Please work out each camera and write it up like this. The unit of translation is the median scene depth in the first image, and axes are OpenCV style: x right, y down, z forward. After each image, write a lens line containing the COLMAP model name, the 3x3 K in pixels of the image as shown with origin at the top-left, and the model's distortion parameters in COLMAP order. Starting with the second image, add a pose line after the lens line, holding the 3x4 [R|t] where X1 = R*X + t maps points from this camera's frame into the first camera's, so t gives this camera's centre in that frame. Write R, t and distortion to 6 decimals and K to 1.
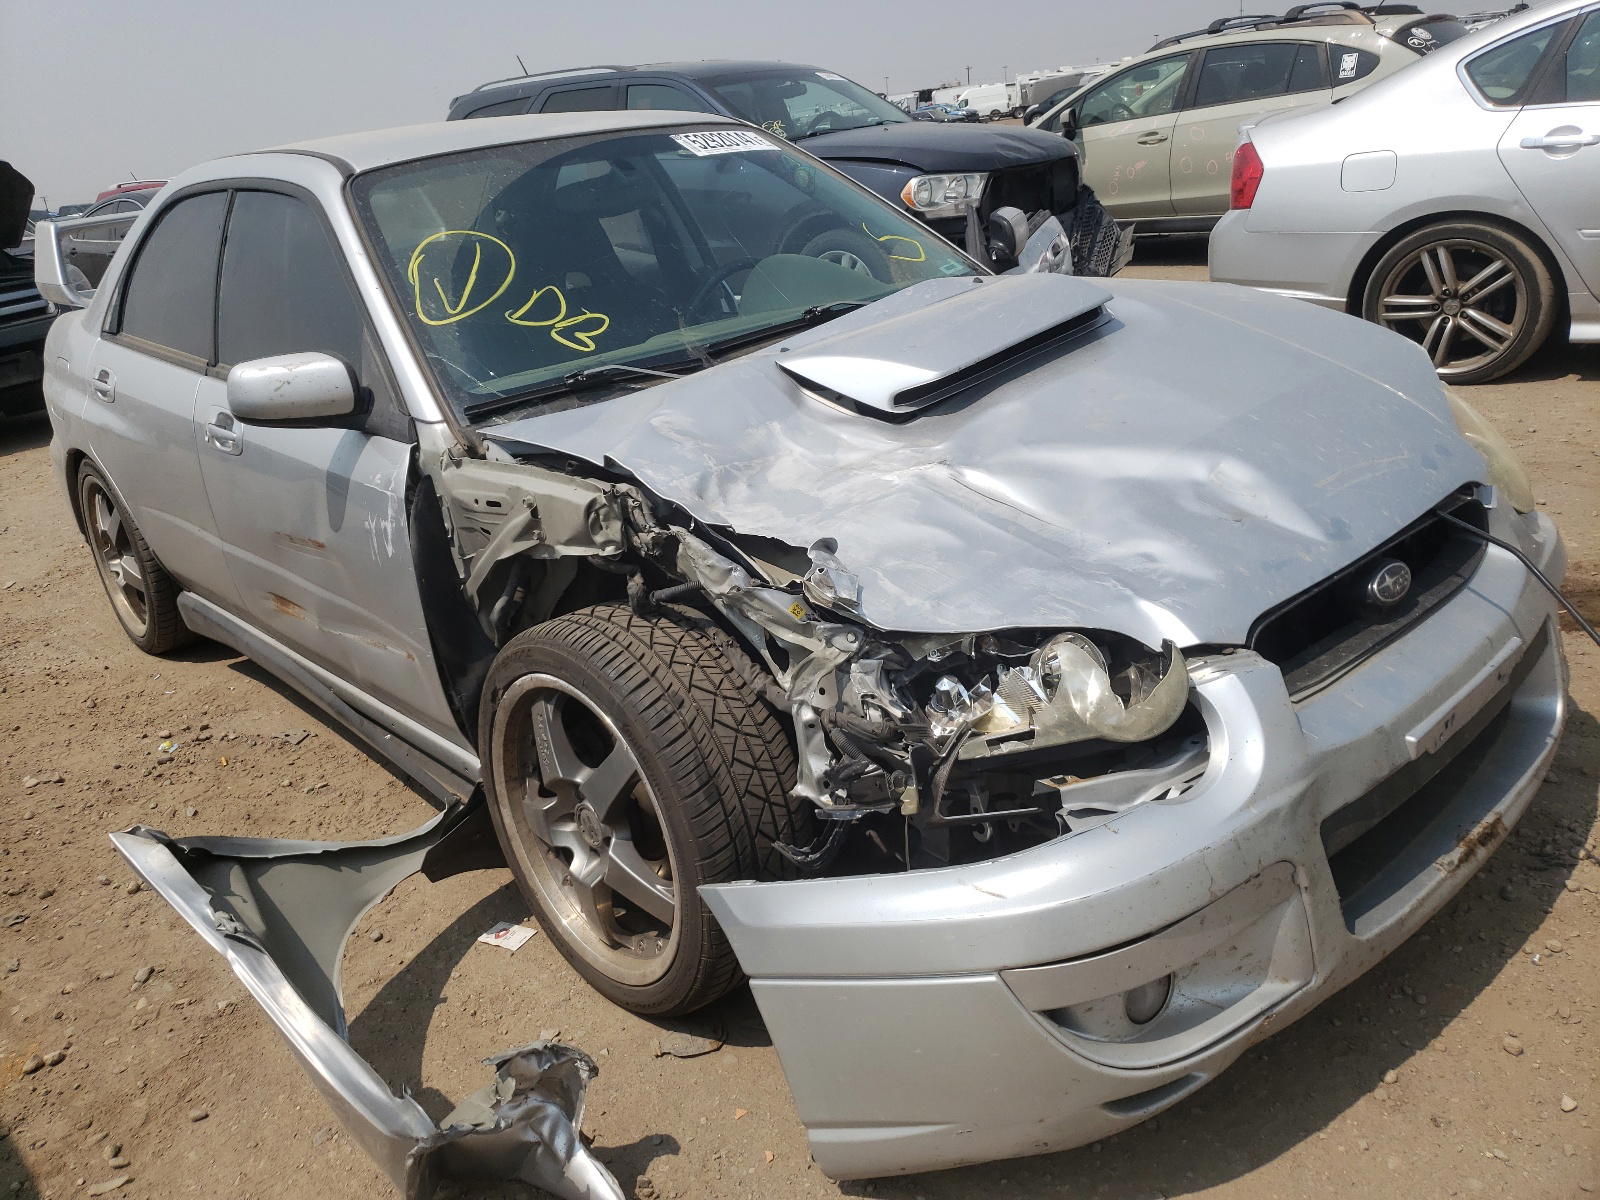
lens RADIAL K [[1314.9, 0, 800.0], [0, 1314.9, 600.0], [0, 0, 1]] dist [0.013028, -0.017537]
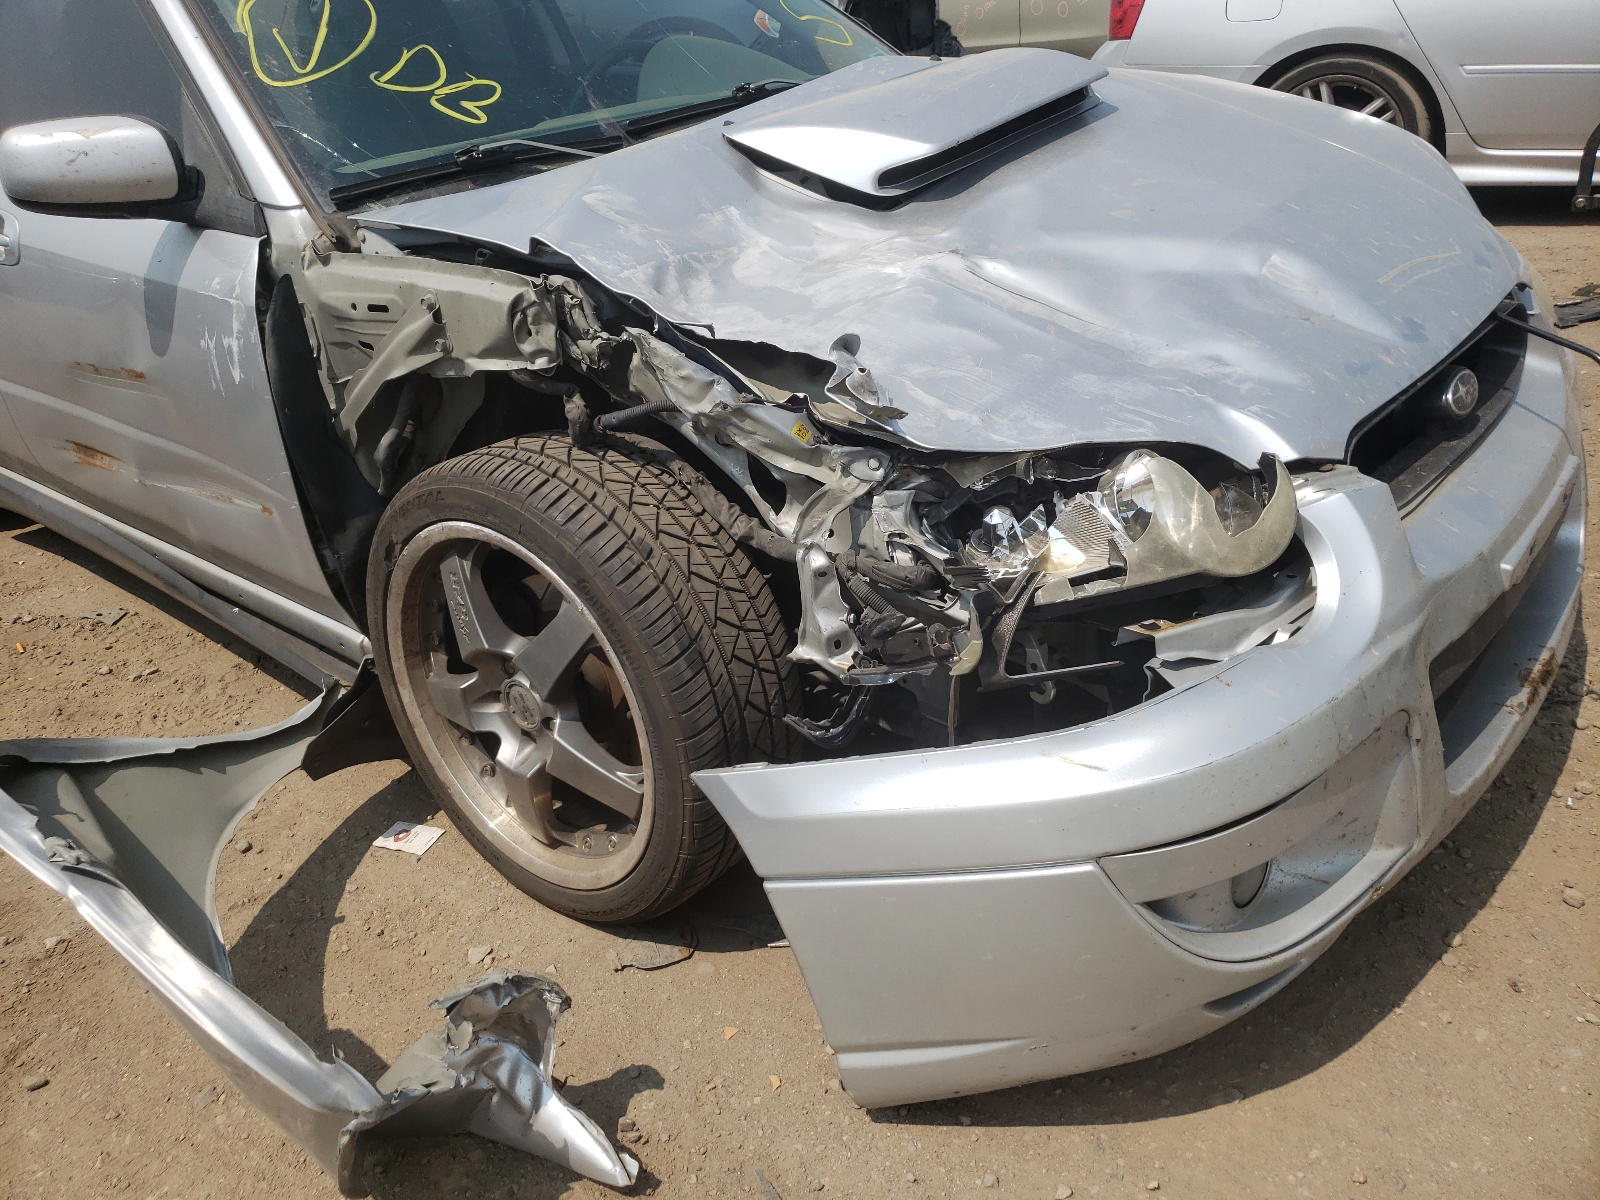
lens RADIAL K [[1271.0, 0, 800.0], [0, 1271.0, 600.0], [0, 0, 1]] dist [0.002102, 0.009480]
pose [[0.987704, -0.030125, 0.153403, -0.114449], [0.015124, 0.995068, 0.098036, 0.032427], [-0.155599, -0.094510, 0.983289, 0.207868]]
